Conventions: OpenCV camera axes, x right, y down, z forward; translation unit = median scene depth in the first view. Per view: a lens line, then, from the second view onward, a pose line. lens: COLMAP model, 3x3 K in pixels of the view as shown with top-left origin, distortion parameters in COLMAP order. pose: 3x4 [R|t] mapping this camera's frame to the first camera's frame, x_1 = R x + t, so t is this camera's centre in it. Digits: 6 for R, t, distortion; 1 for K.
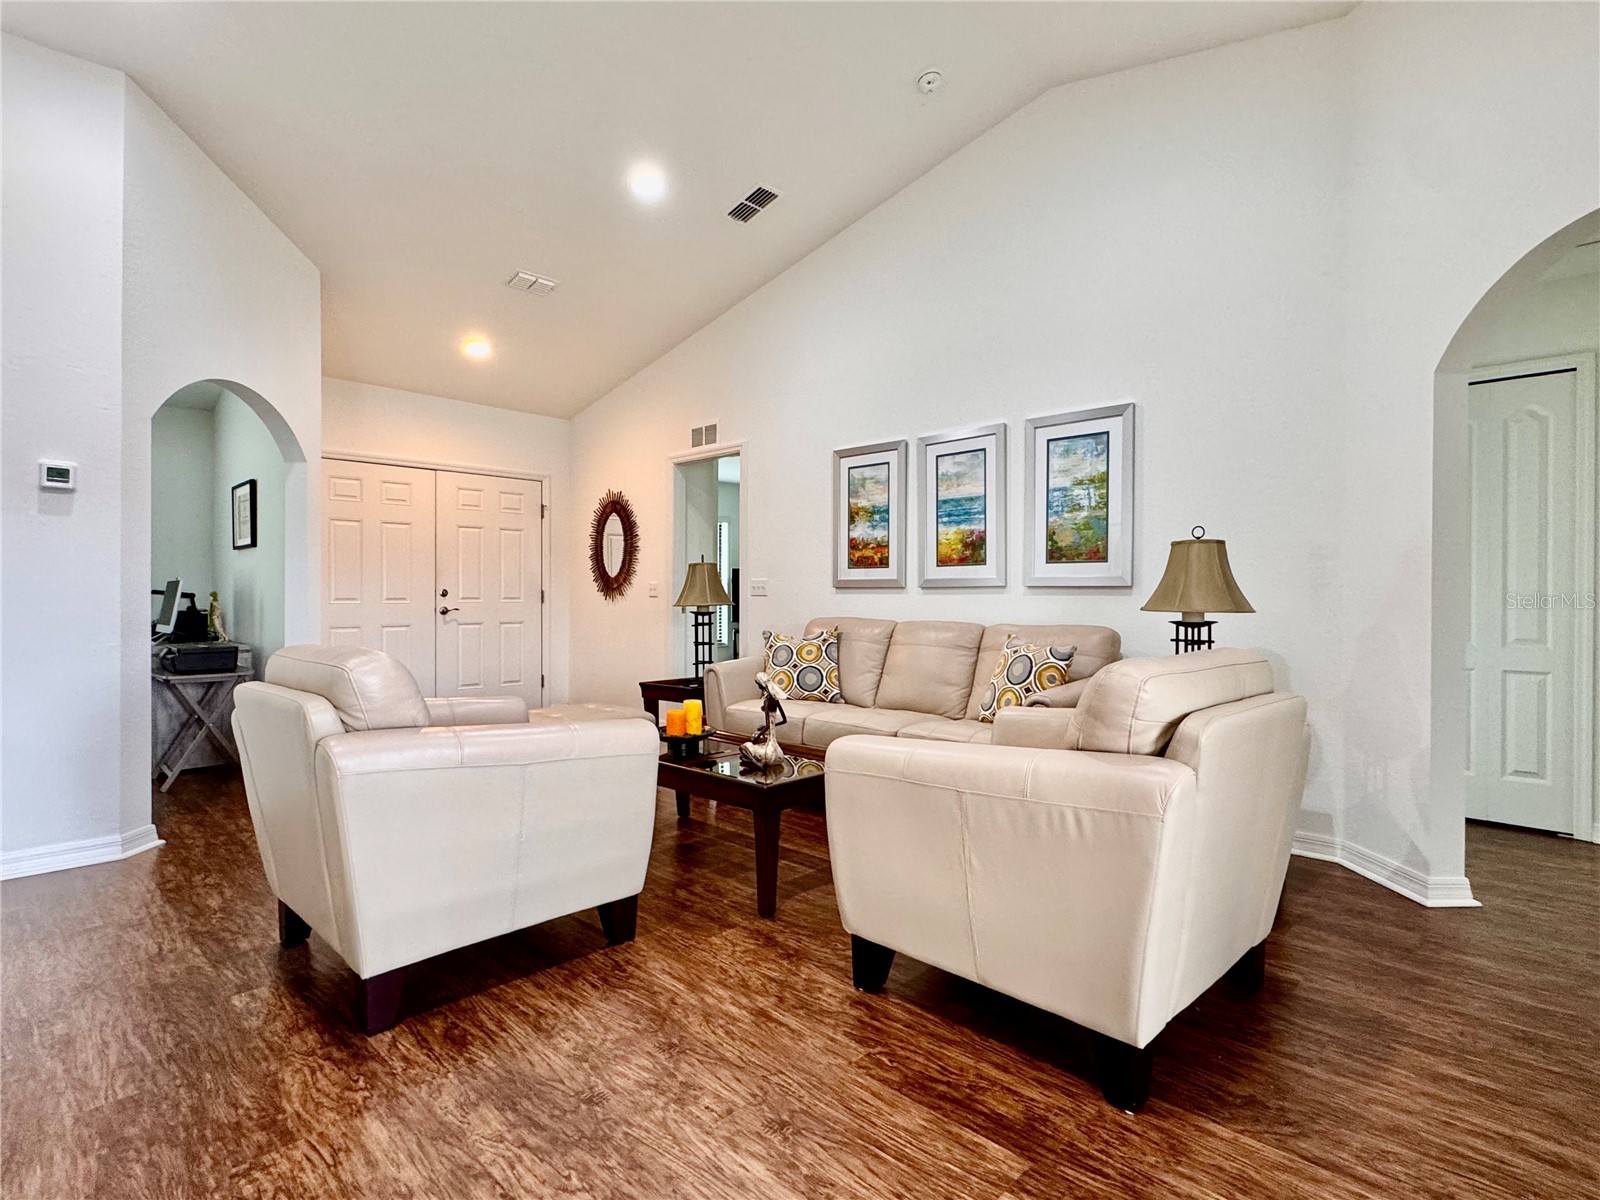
lens RADIAL K [[838.4, 0, 800.1], [0, 838.4, 600.9], [0, 0, 1]] dist [-0.001015, -0.000101]
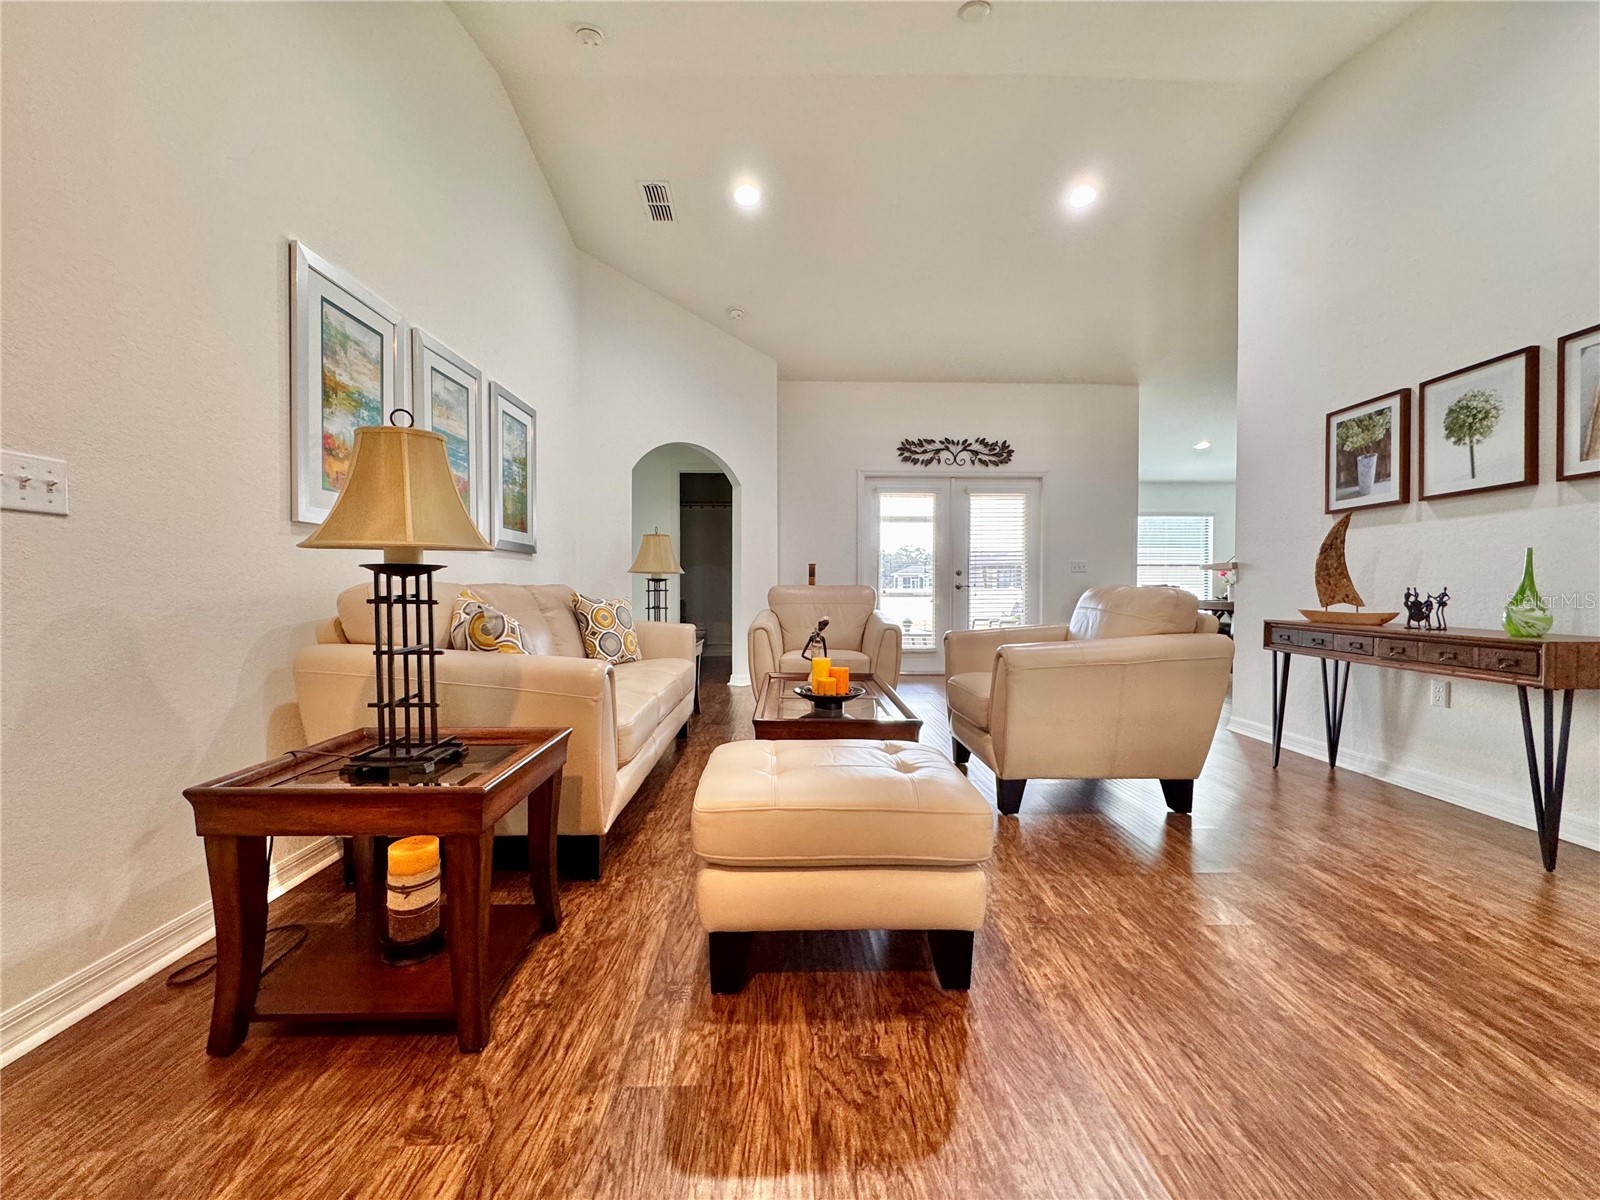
lens RADIAL K [[643.9, 0, 800.3], [0, 643.9, 595.5], [0, 0, 1]] dist [-0.000793, 0.000316]
pose [[-0.723848, -0.010852, 0.689874, -0.448226], [0.001730, 0.999845, 0.017543, 0.022236], [-0.689957, 0.013892, -0.723717, 1.108718]]
